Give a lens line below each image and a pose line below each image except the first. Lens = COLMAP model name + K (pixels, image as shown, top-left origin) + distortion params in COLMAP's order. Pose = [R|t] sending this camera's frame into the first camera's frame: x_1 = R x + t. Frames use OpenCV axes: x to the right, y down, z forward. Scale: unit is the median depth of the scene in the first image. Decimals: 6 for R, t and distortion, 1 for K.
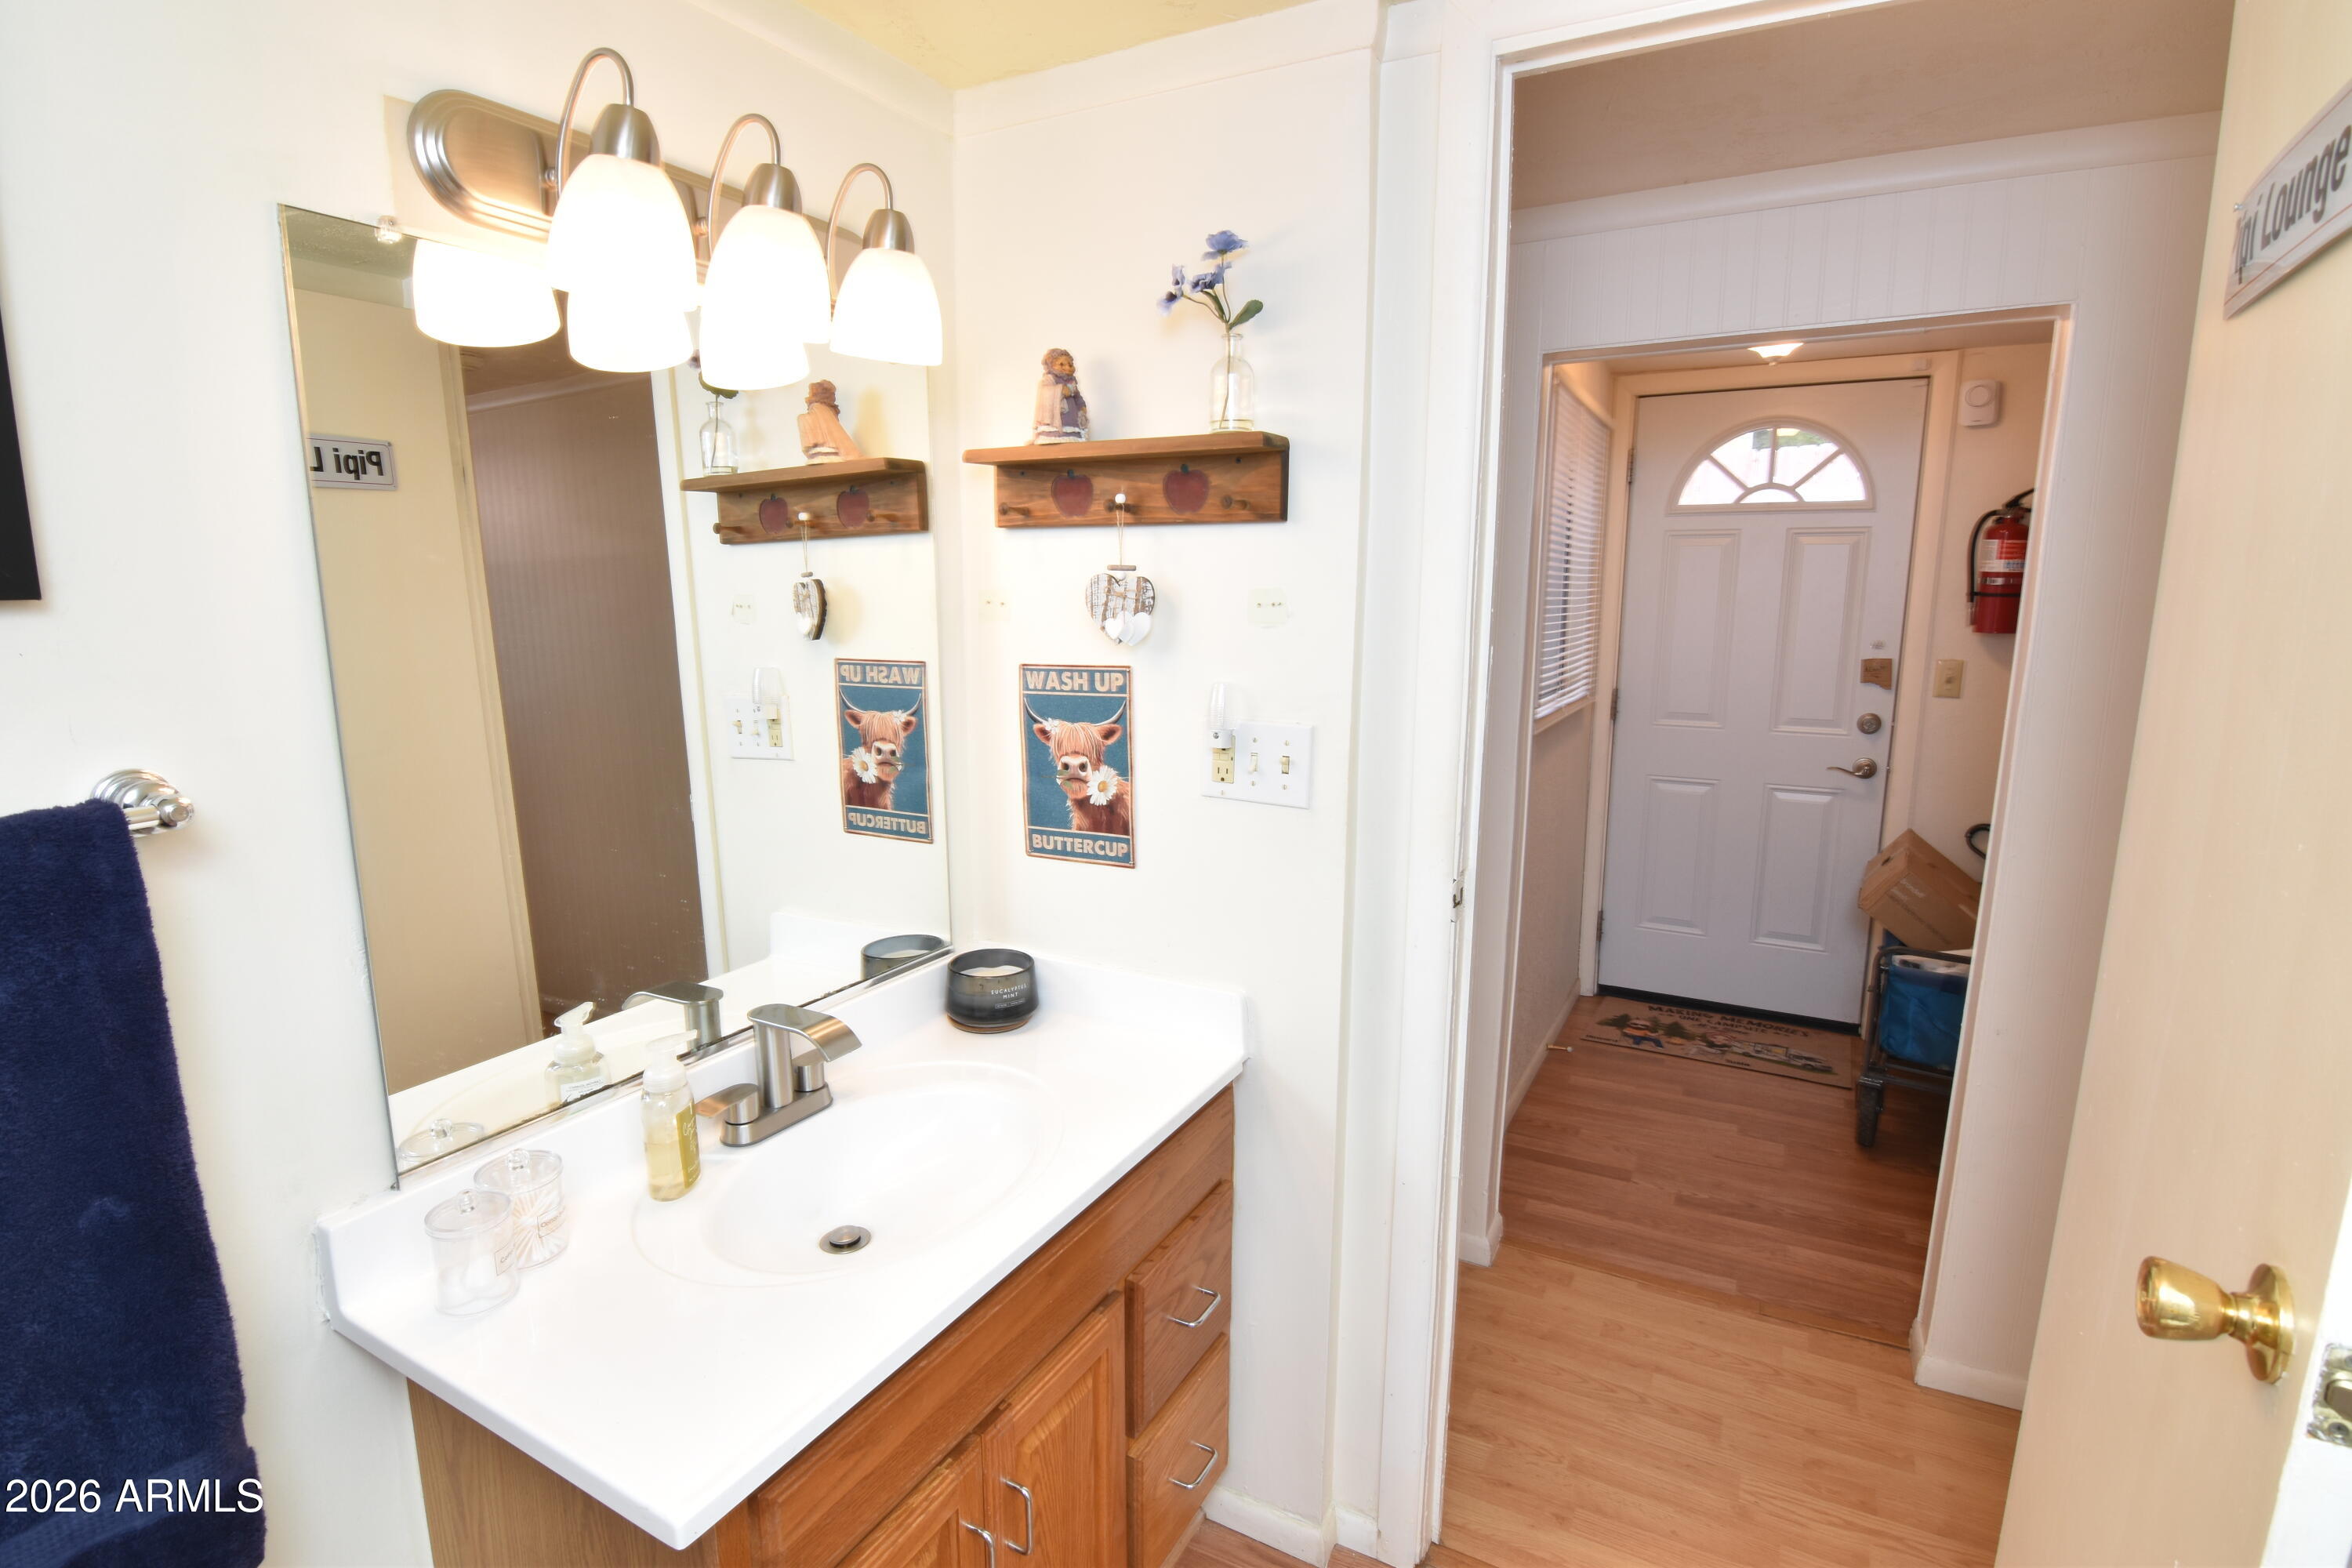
lens RADIAL K [[1153.9, 0, 1162.9], [0, 1153.9, 785.5], [0, 0, 1]] dist [-0.001363, -0.015026]
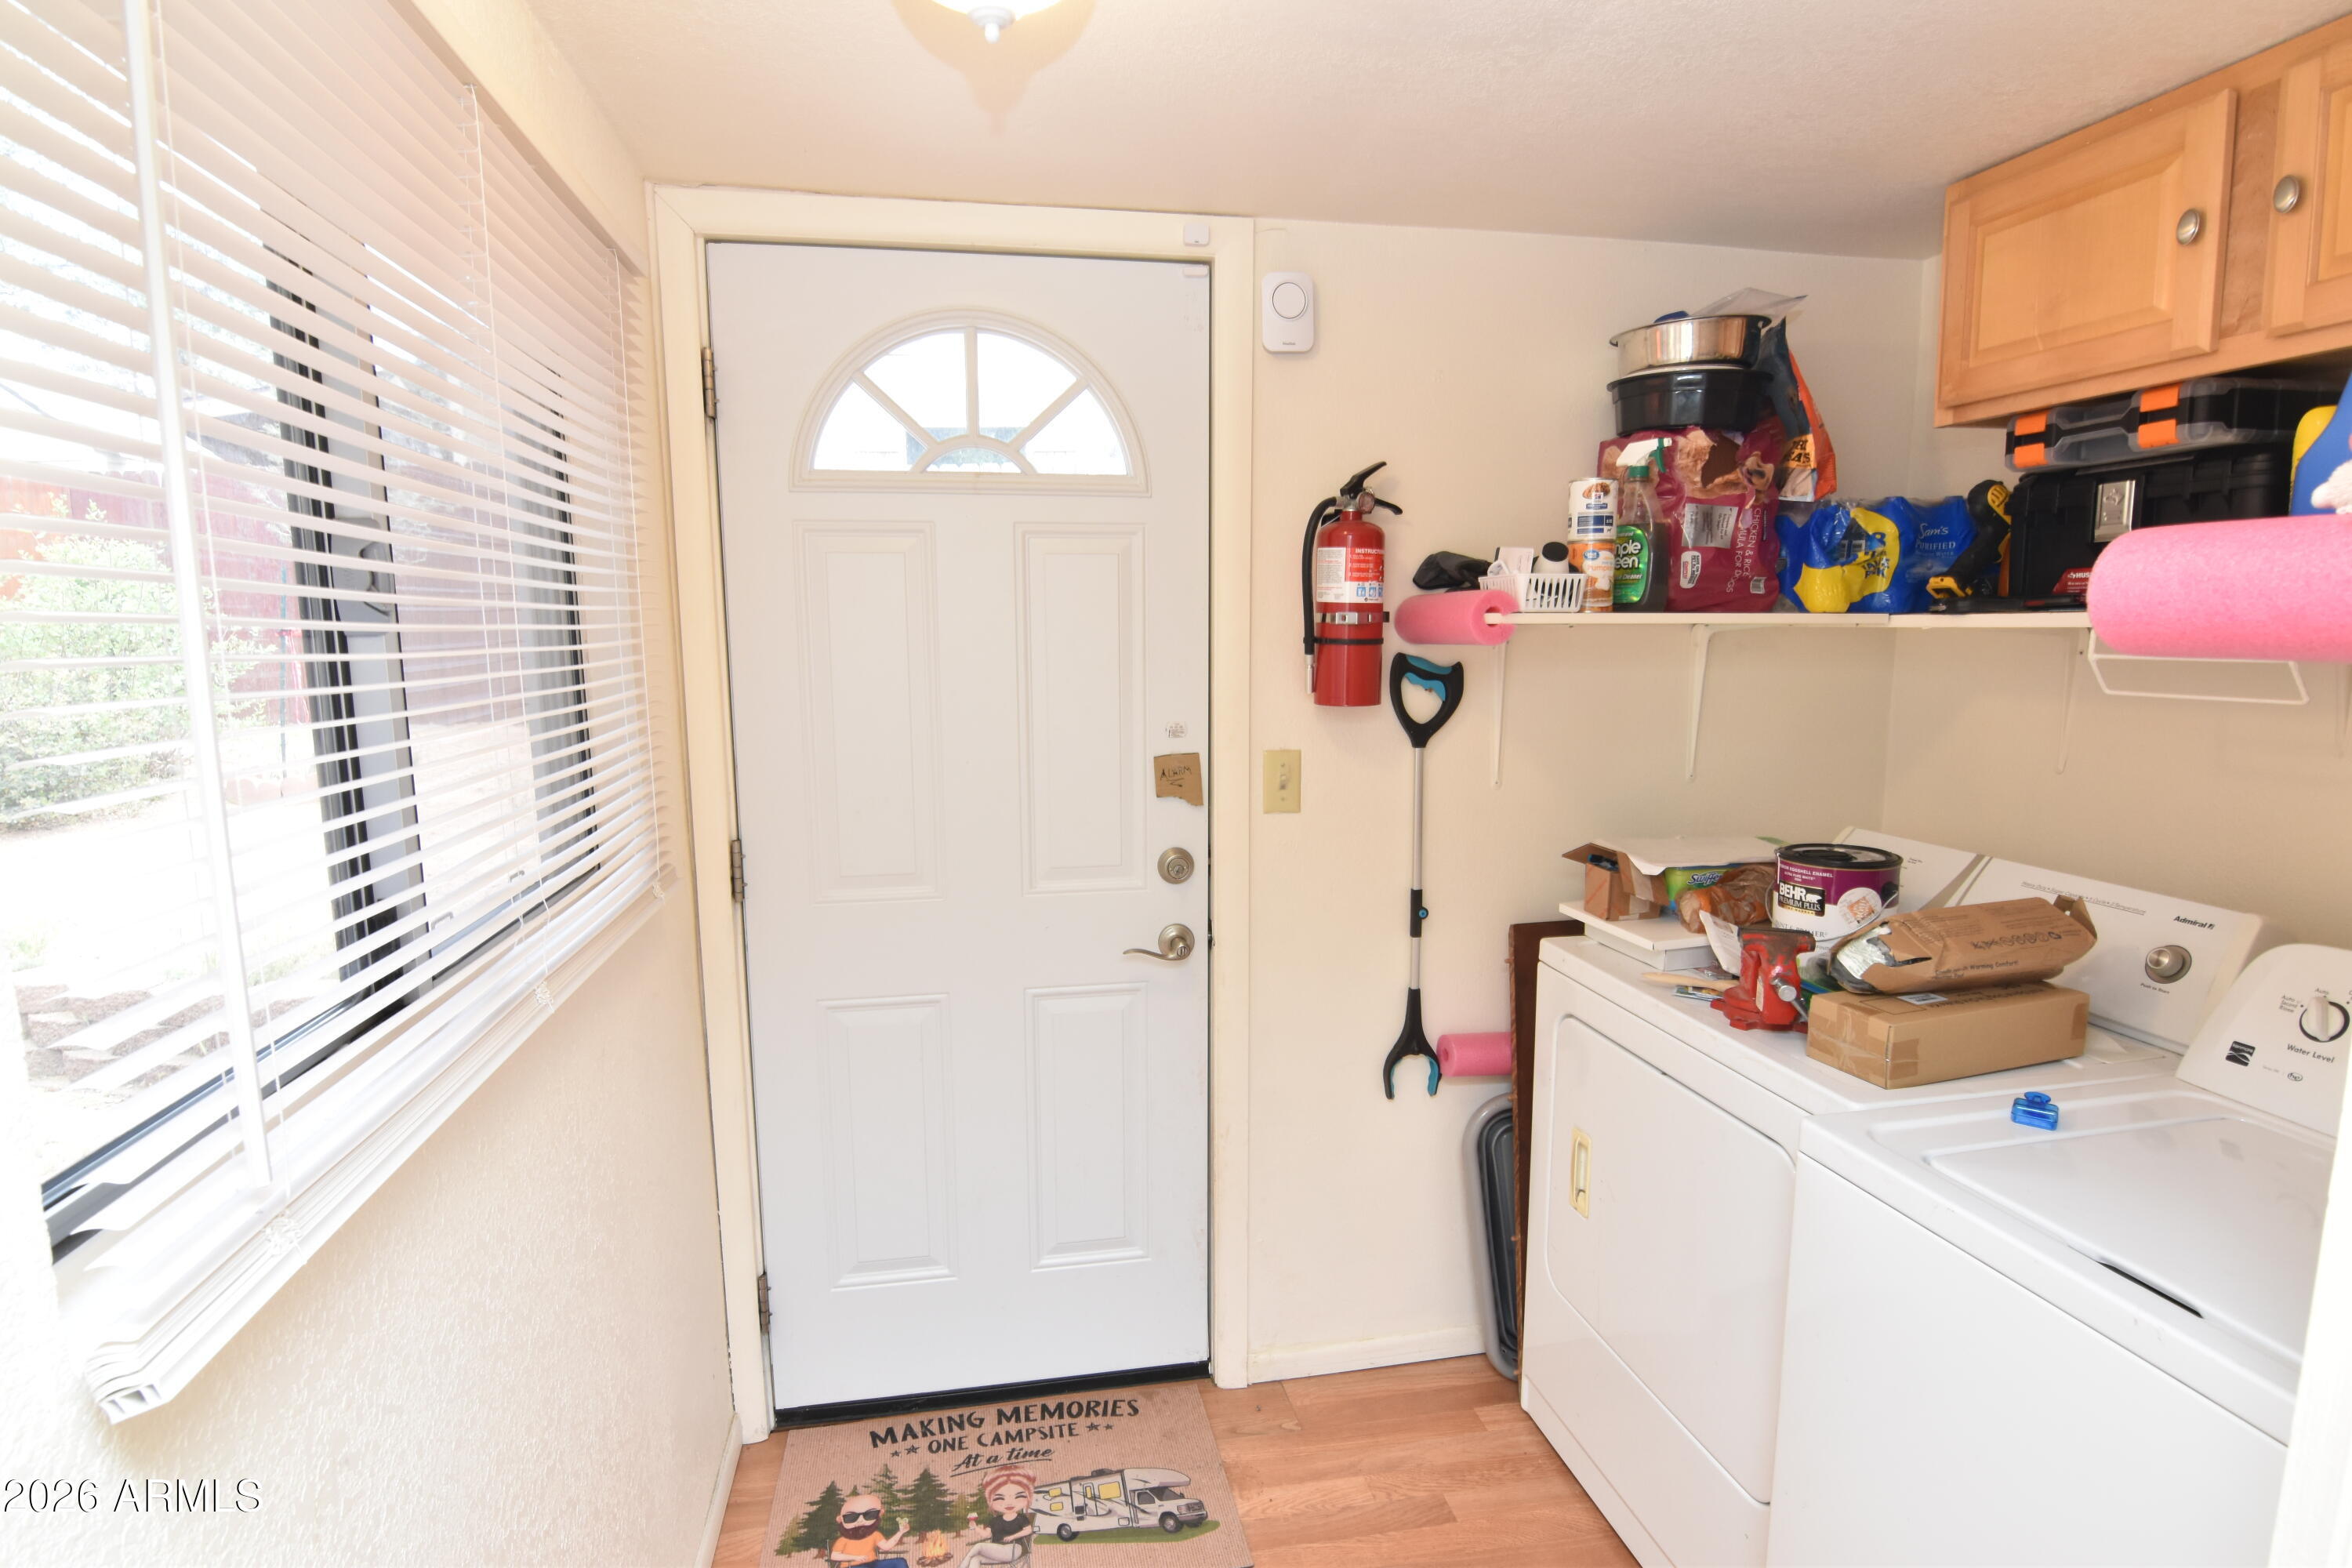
lens RADIAL K [[1201.6, 0, 1176.0], [0, 1201.6, 784.0], [0, 0, 1]] dist [-0.000045, -0.000265]
pose [[0.768536, -0.094214, 0.632832, 0.238220], [0.115792, 0.993247, 0.007250, -0.098612], [-0.629242, 0.067705, 0.774255, 0.532690]]
